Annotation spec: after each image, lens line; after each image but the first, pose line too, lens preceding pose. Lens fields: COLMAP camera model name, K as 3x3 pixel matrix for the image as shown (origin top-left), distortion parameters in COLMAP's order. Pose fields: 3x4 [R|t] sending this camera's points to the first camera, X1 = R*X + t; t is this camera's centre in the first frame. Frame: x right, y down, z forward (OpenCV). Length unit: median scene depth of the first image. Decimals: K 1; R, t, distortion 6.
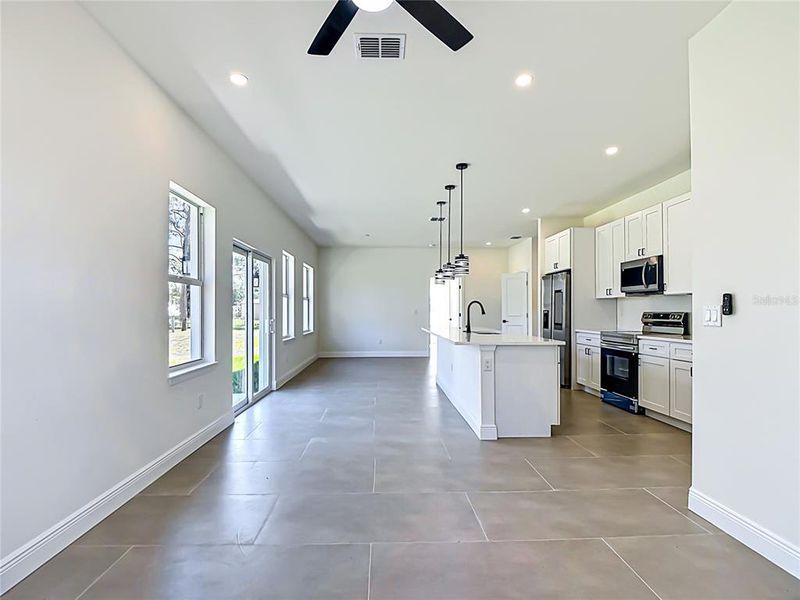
lens RADIAL K [[418.6, 0, 394.9], [0, 418.6, 306.9], [0, 0, 1]] dist [0.004166, -0.017015]
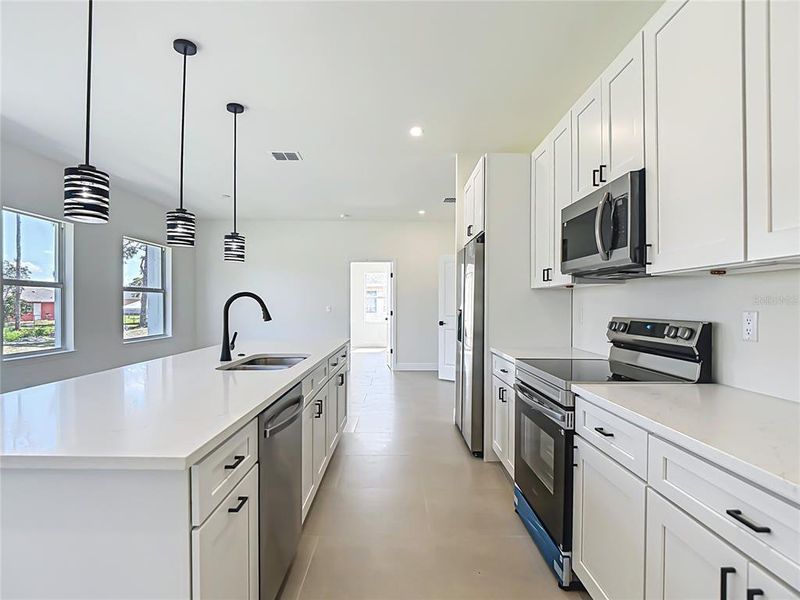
lens RADIAL K [[418.6, 0, 396.7], [0, 418.6, 309.7], [0, 0, 1]] dist [0.004166, -0.017015]
pose [[0.999486, 0.002238, -0.031980, 0.379439], [-0.001555, 0.999770, 0.021382, -0.005148], [0.032020, -0.021321, 0.999260, 0.543686]]
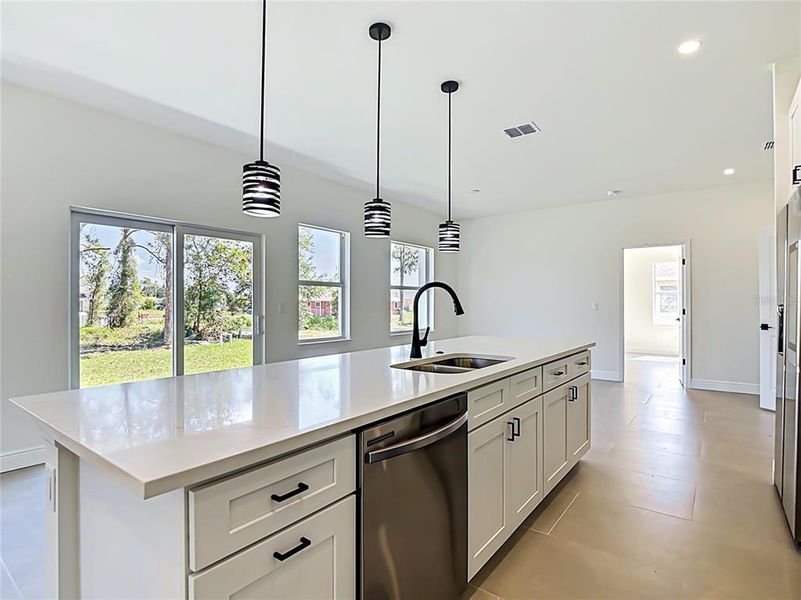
lens RADIAL K [[419.1, 0, 394.7], [0, 419.1, 303.6], [0, 0, 1]] dist [0.004166, -0.017015]
pose [[0.772105, 0.001646, -0.635492, 0.428303], [0.004958, 0.999951, 0.008613, 0.003258], [0.635475, -0.009801, 0.772059, 0.660197]]
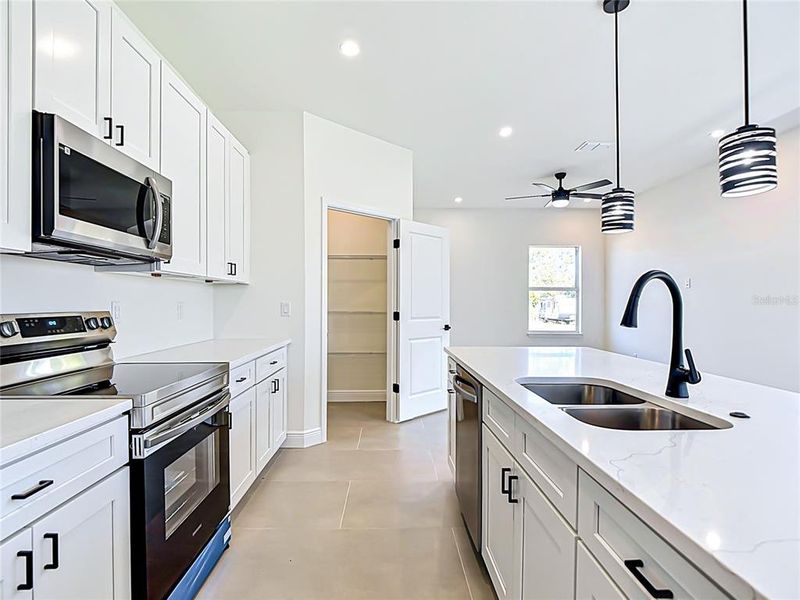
lens RADIAL K [[418.6, 0, 392.3], [0, 418.6, 304.9], [0, 0, 1]] dist [0.004166, -0.017015]
pose [[-0.999998, 0.001897, 0.000357, 0.350512], [0.001896, 0.999986, -0.004860, 0.007674], [-0.000366, -0.004859, -0.999988, 1.251325]]
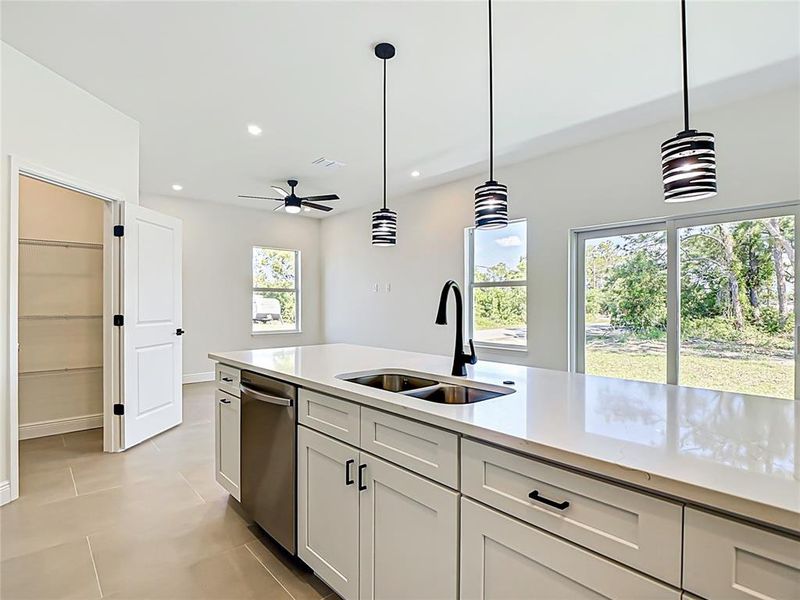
lens RADIAL K [[418.6, 0, 394.7], [0, 418.6, 303.9], [0, 0, 1]] dist [0.004166, -0.017015]
pose [[-0.760904, 0.003983, -0.648853, 0.433936], [0.007872, 0.999964, -0.003093, 0.005131], [0.648817, -0.007461, -0.760908, 1.223351]]
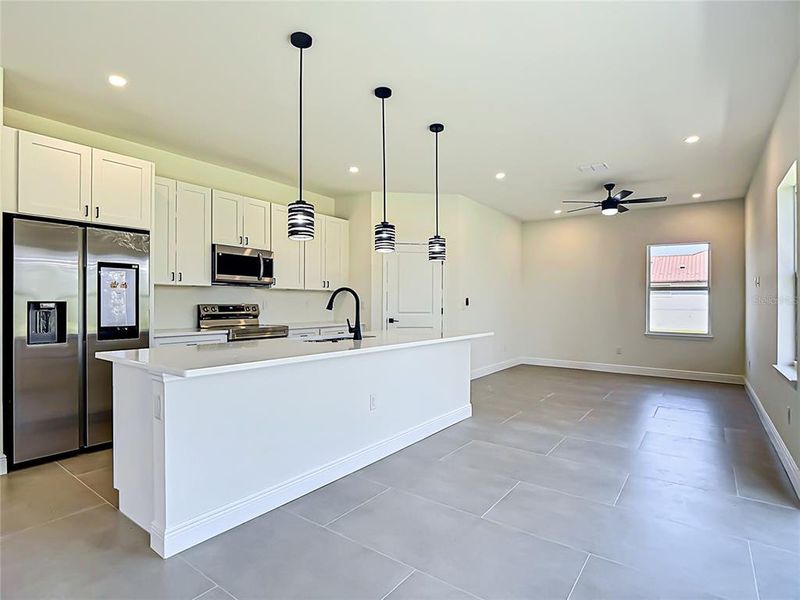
lens RADIAL K [[418.6, 0, 398.2], [0, 418.6, 300.7], [0, 0, 1]] dist [0.004166, -0.017015]
pose [[-0.792273, 0.001472, 0.610165, -0.241077], [-0.007863, 0.999889, -0.012622, 0.012514], [-0.610116, -0.014798, -0.792174, 1.443371]]
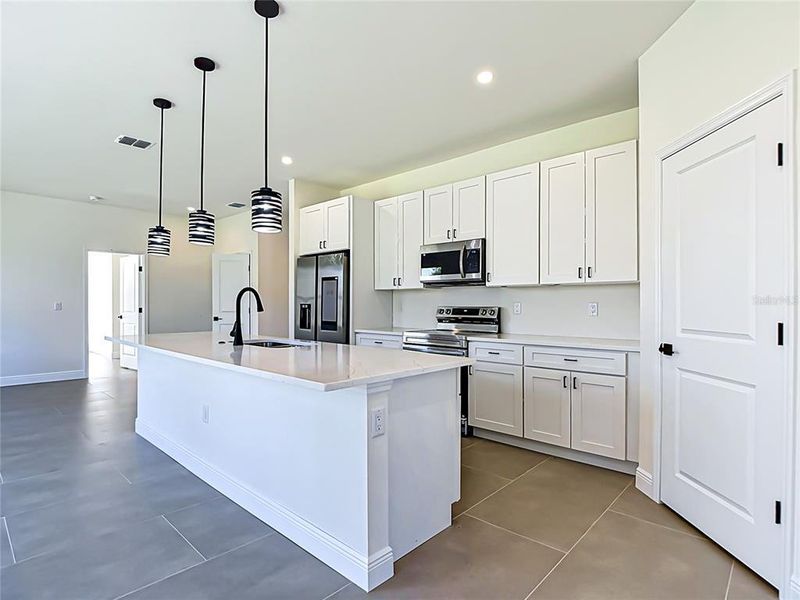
lens RADIAL K [[418.6, 0, 393.8], [0, 418.6, 304.8], [0, 0, 1]] dist [0.004166, -0.017015]
pose [[0.706905, 0.001419, 0.707307, -0.065878], [-0.009707, 0.999923, 0.007696, 0.002970], [-0.707241, -0.012306, 0.706865, 0.472759]]
